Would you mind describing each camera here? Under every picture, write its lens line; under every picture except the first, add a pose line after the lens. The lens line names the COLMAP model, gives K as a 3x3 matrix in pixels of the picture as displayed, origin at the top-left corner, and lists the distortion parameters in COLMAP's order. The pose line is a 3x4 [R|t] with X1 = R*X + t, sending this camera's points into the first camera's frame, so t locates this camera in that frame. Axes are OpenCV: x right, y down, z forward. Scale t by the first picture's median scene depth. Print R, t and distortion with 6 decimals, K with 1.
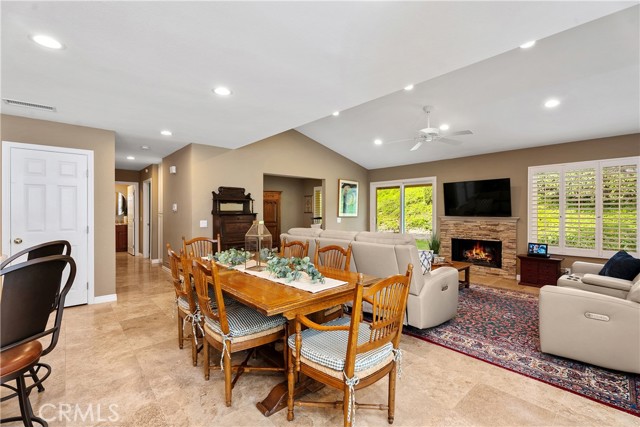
lens RADIAL K [[284.5, 0, 322.7], [0, 284.5, 212.2], [0, 0, 1]] dist [-0.005070, 0.000859]
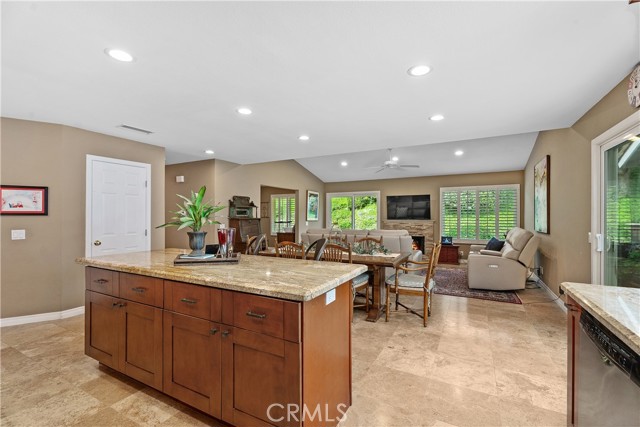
lens RADIAL K [[284.5, 0, 322.4], [0, 284.5, 216.3], [0, 0, 1]] dist [-0.005070, 0.000859]
pose [[0.940805, -0.000836, 0.338948, -0.397487], [0.001149, 0.999999, -0.000723, -0.002247], [-0.338947, 0.001070, 0.940805, -0.236465]]
